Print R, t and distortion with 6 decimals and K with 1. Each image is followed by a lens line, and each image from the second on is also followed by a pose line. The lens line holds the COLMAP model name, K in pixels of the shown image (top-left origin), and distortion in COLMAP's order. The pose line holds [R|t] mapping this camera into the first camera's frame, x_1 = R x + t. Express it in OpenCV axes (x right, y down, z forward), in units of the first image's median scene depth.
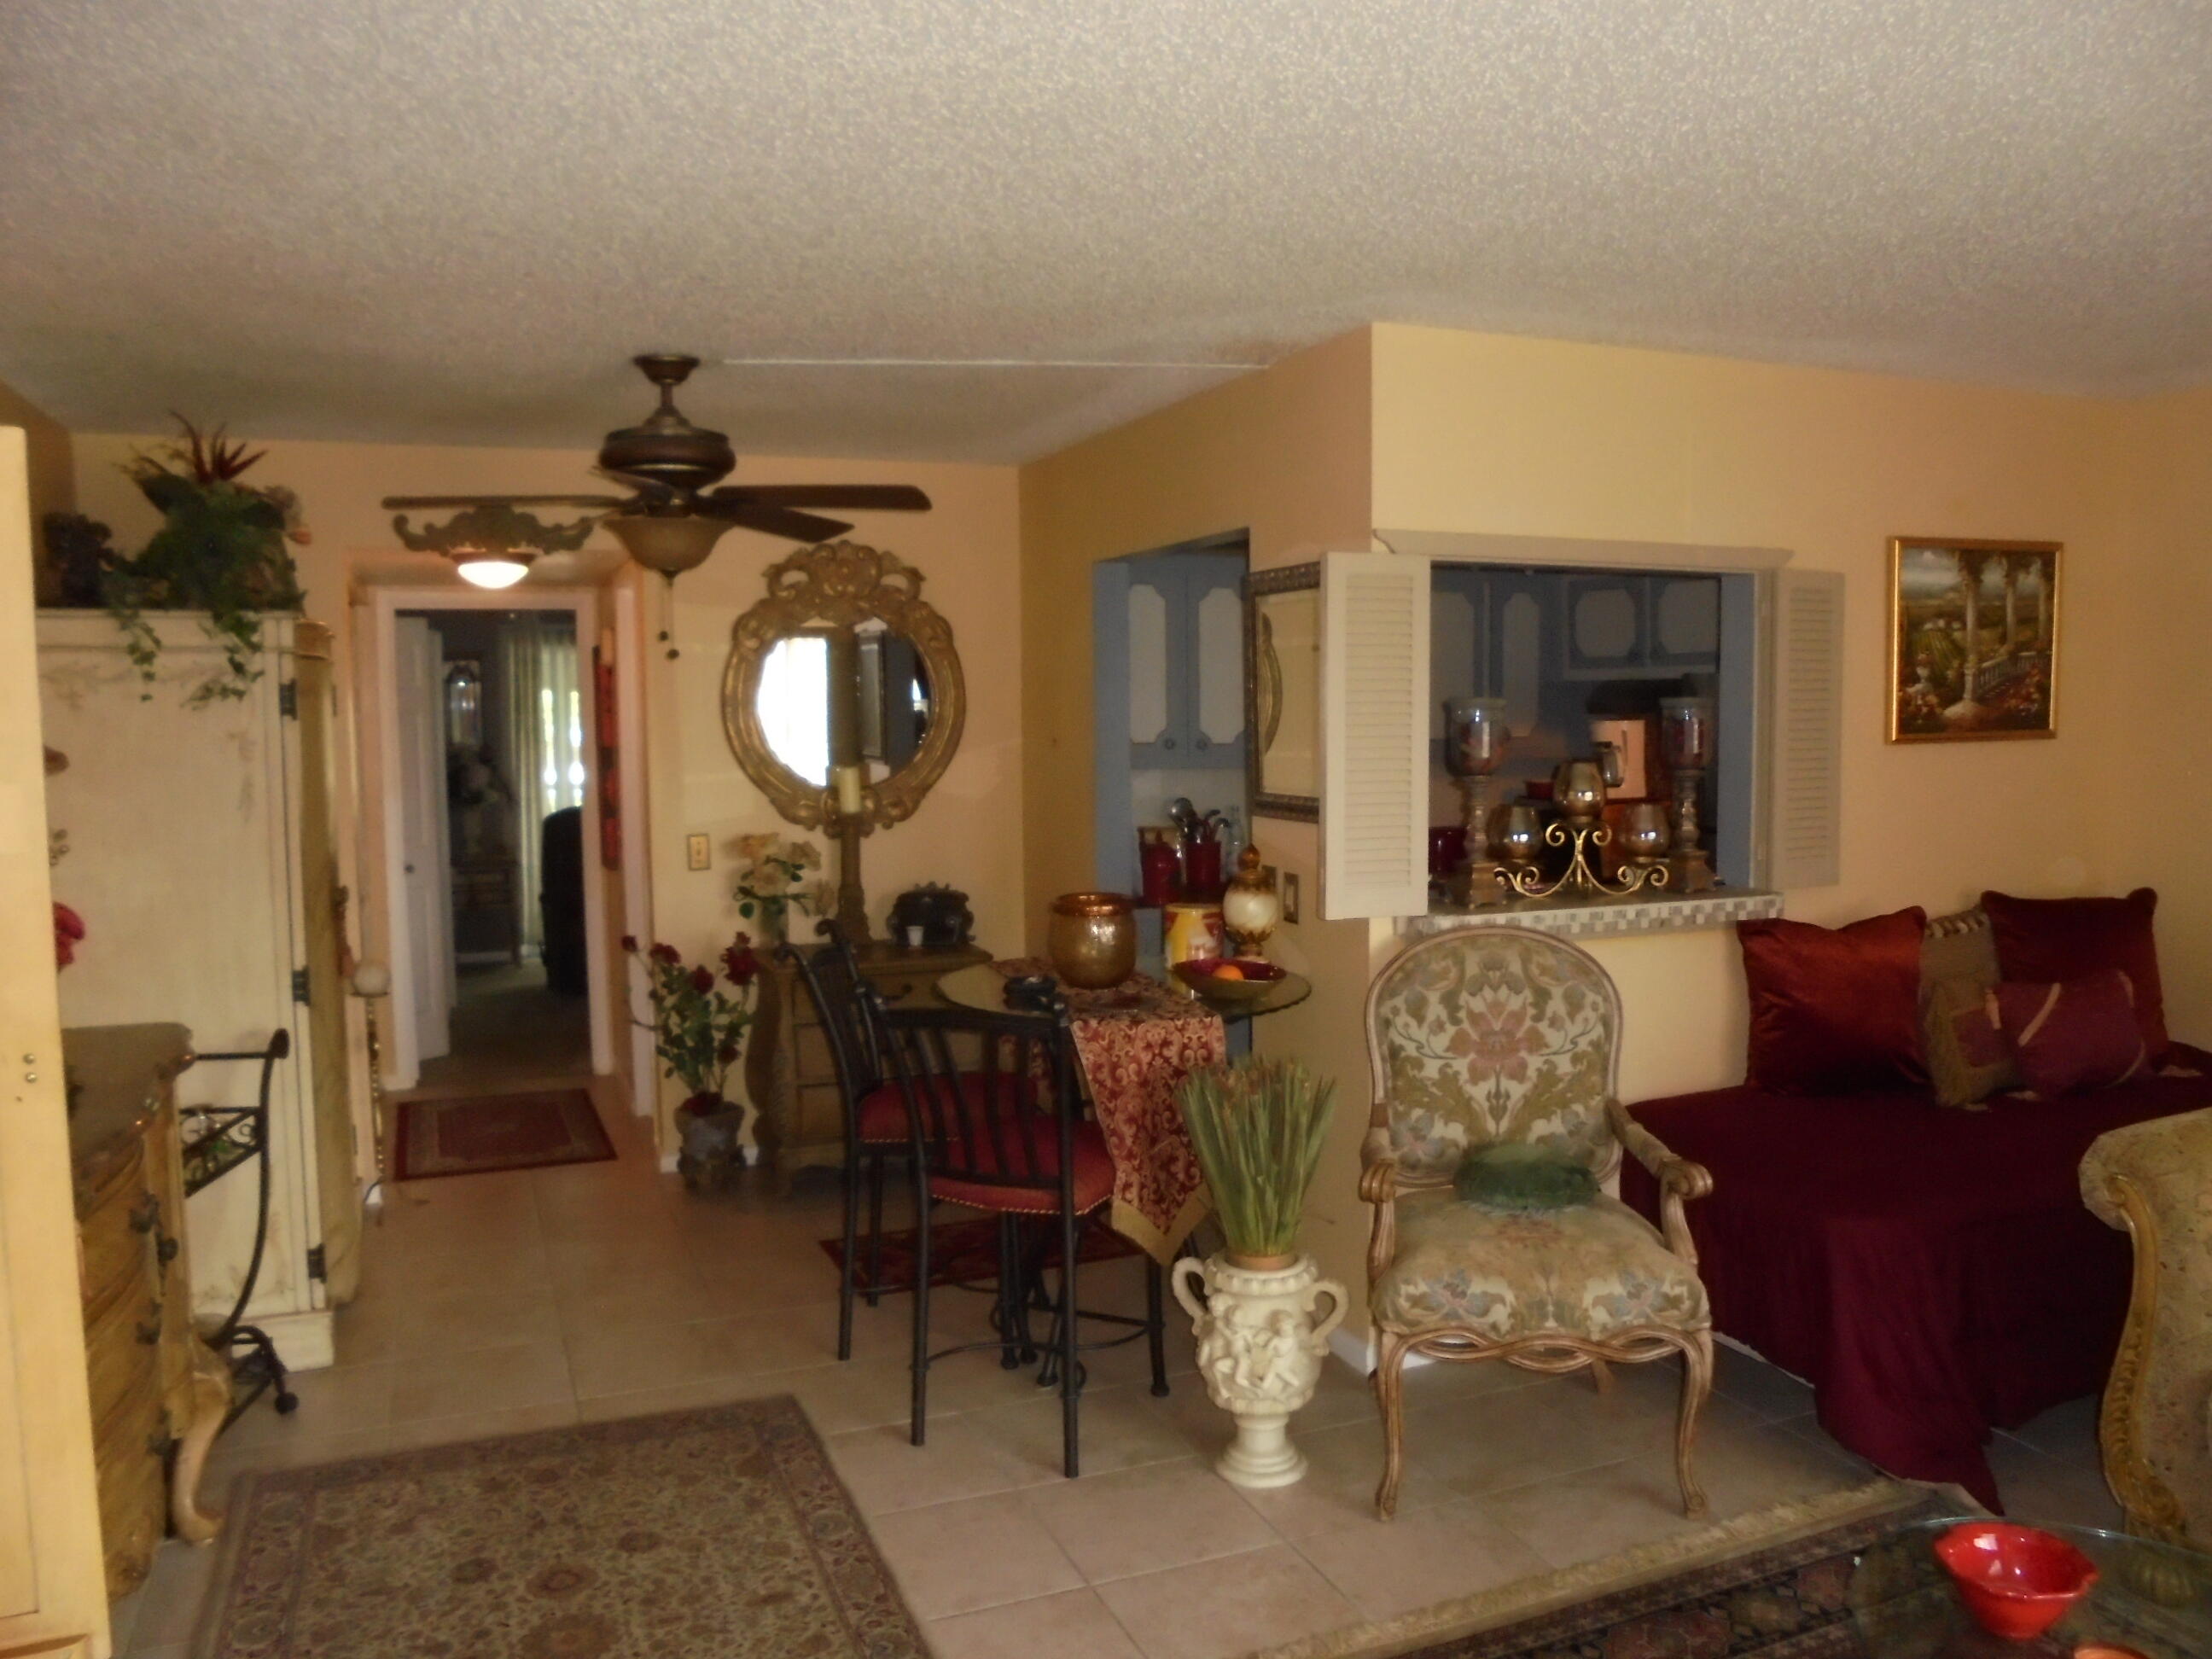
lens RADIAL K [[1668.0, 0, 1114.2], [0, 1668.0, 833.0], [0, 0, 1]] dist [-0.123829, 0.100990]
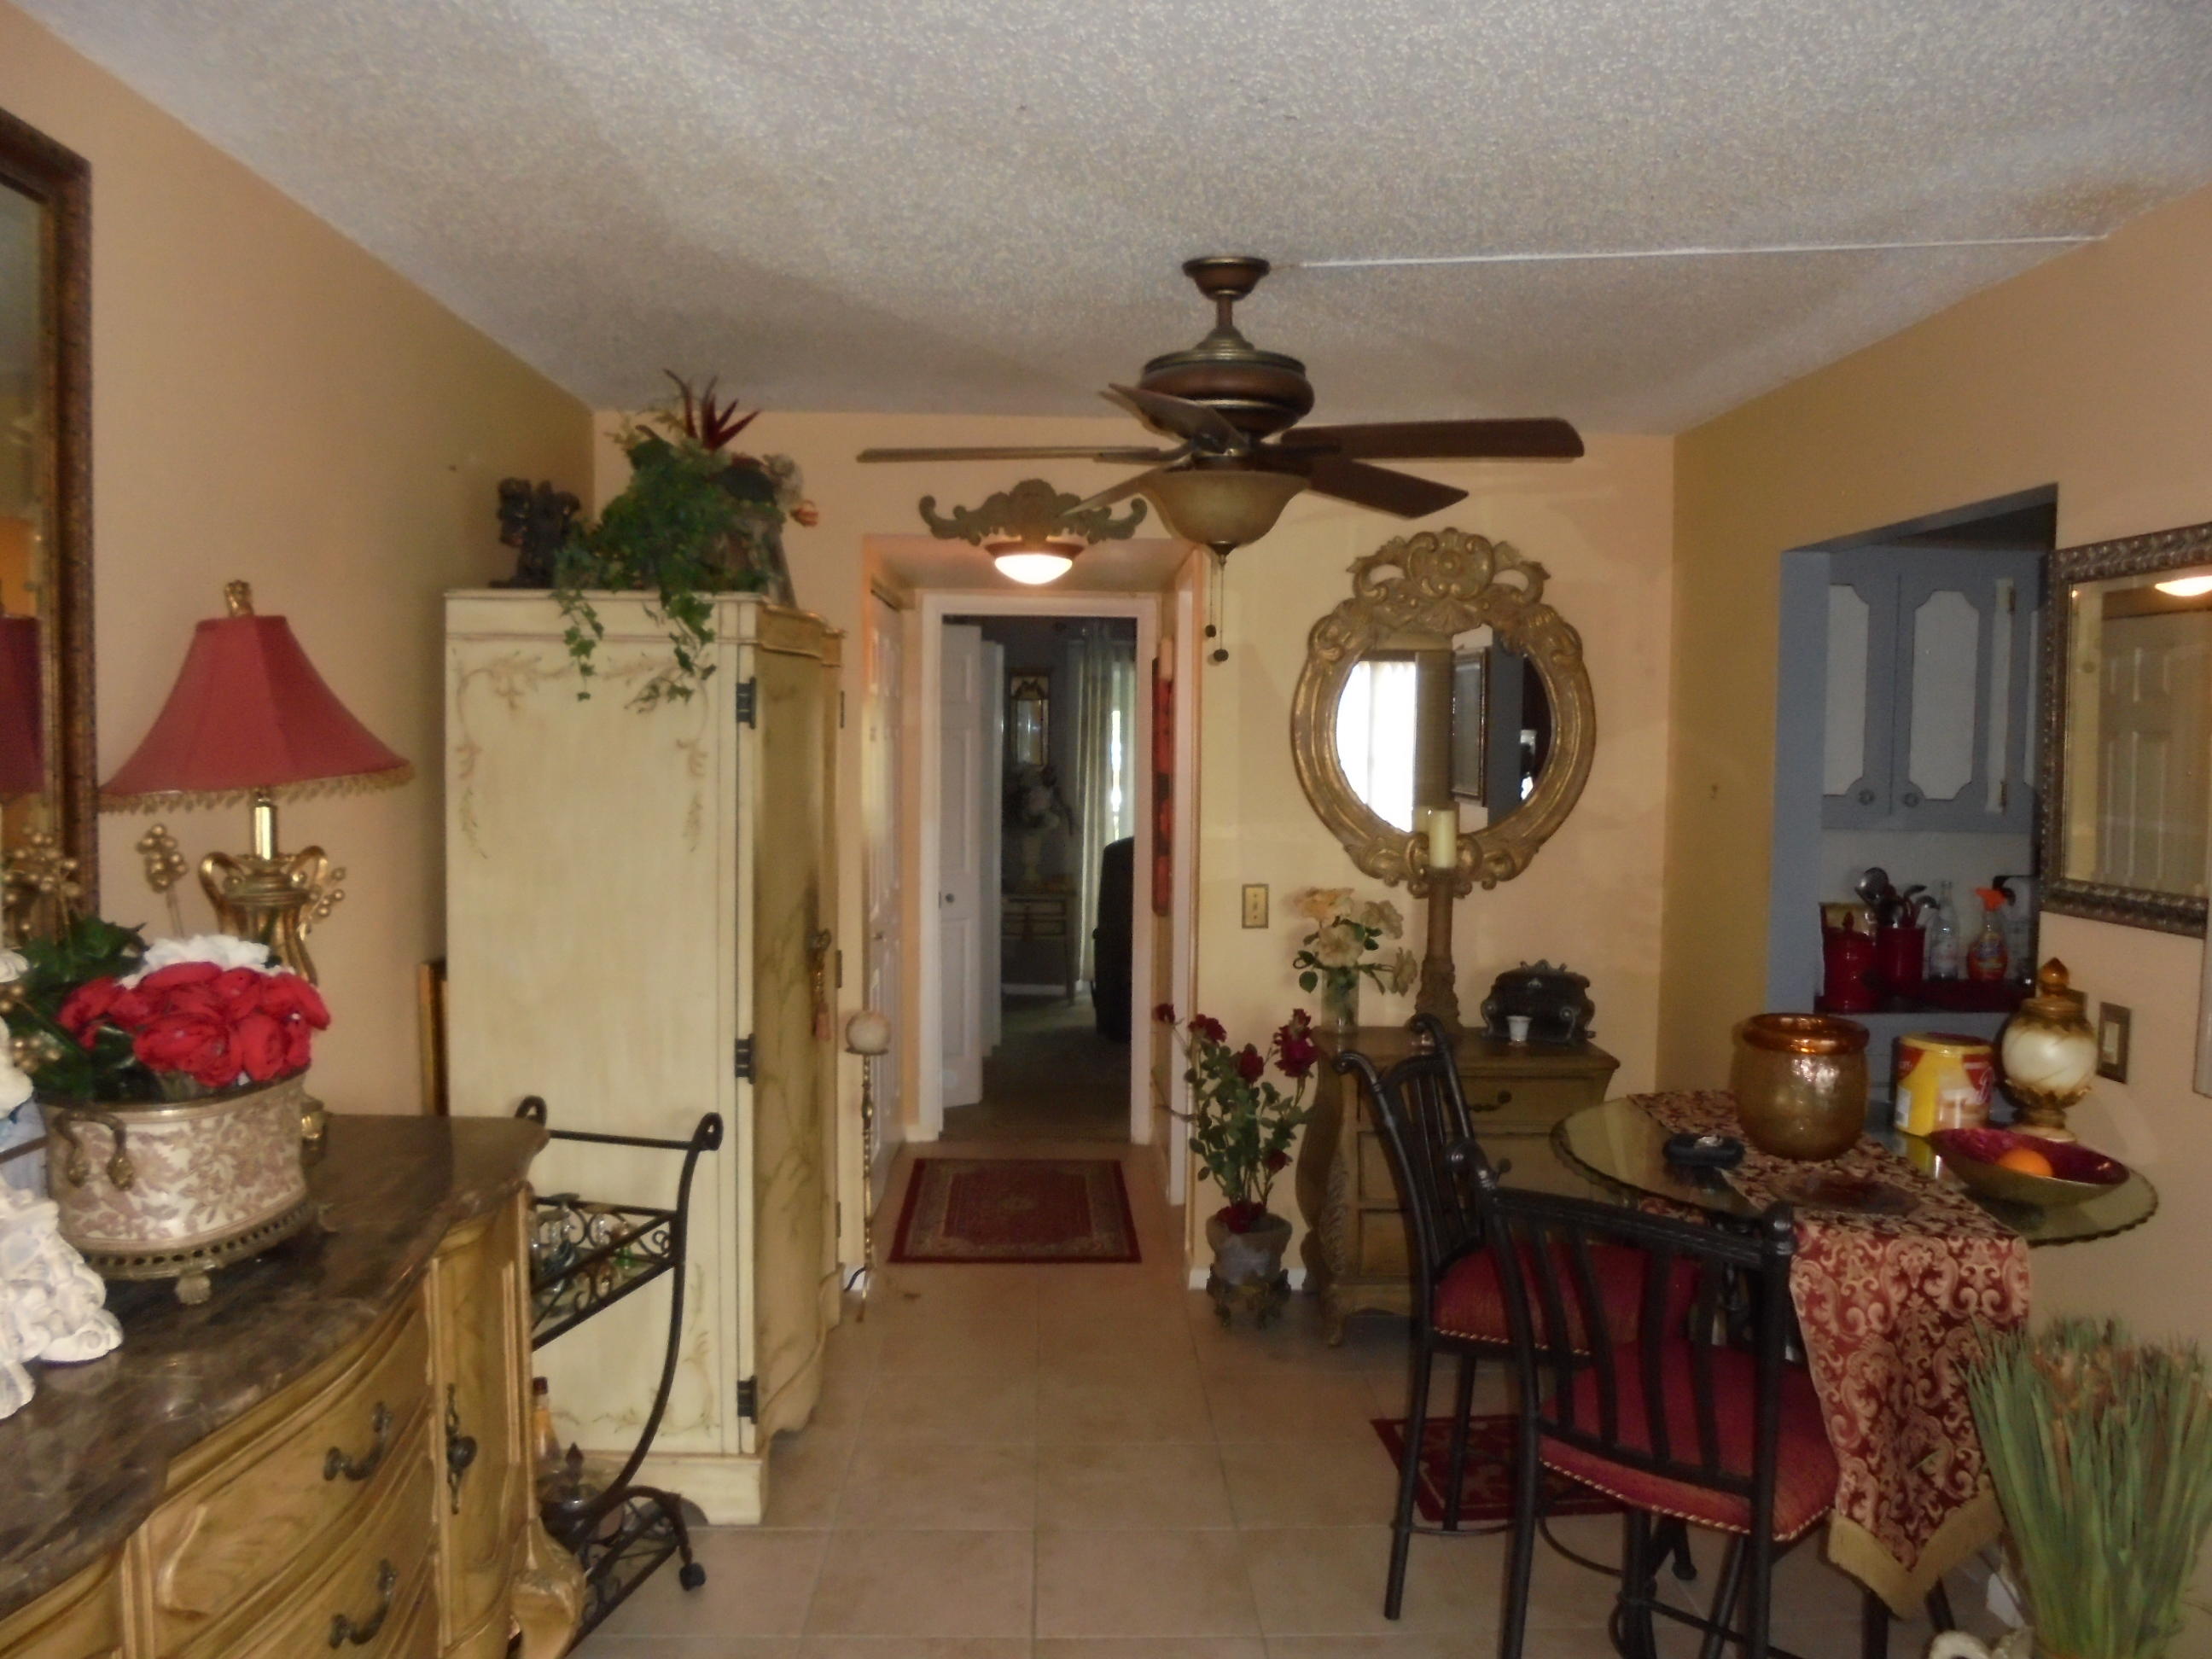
lens RADIAL K [[1668.0, 0, 1114.2], [0, 1668.0, 833.0], [0, 0, 1]] dist [-0.123829, 0.100990]
pose [[0.939842, 0.043443, -0.338835, -0.057074], [-0.050134, 0.998682, -0.011016, -0.018204], [0.337910, 0.027341, 0.940781, 0.296374]]
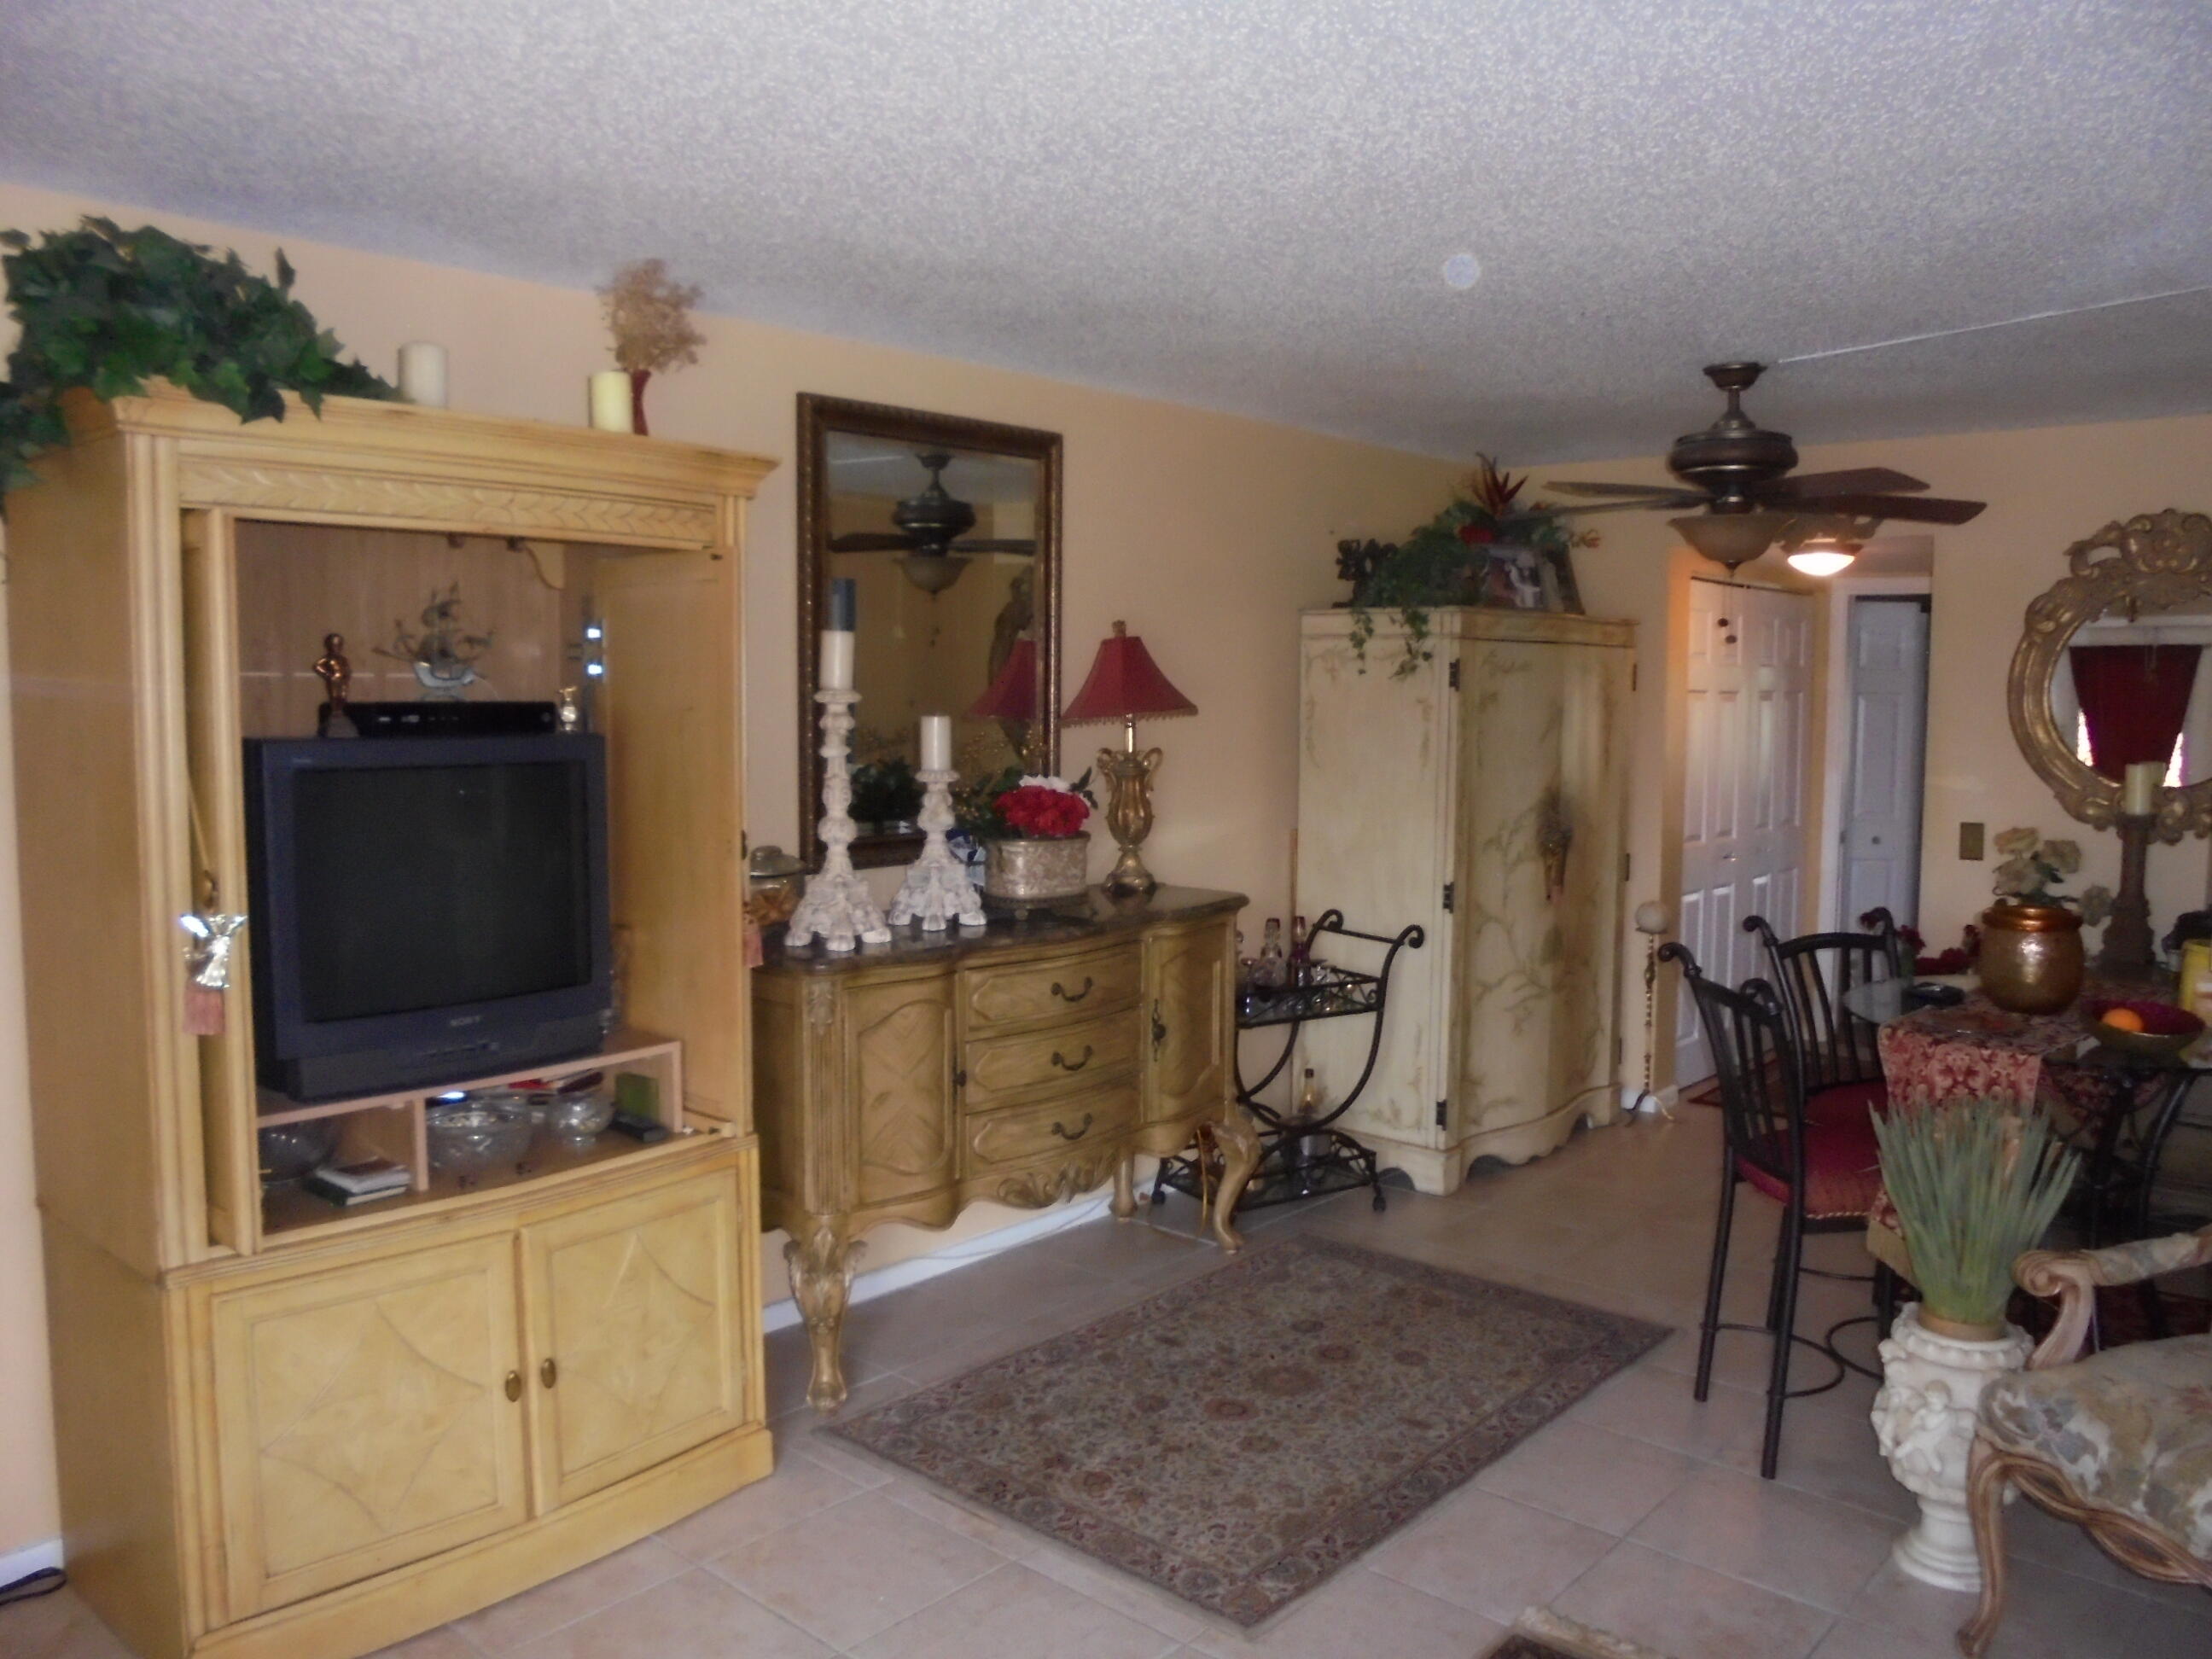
lens RADIAL K [[1668.0, 0, 1114.2], [0, 1668.0, 833.0], [0, 0, 1]] dist [-0.123829, 0.100990]
pose [[0.437265, 0.092398, -0.894573, 0.572458], [-0.082083, 0.994657, 0.062613, -0.017964], [0.895579, 0.046051, 0.442513, 0.184819]]
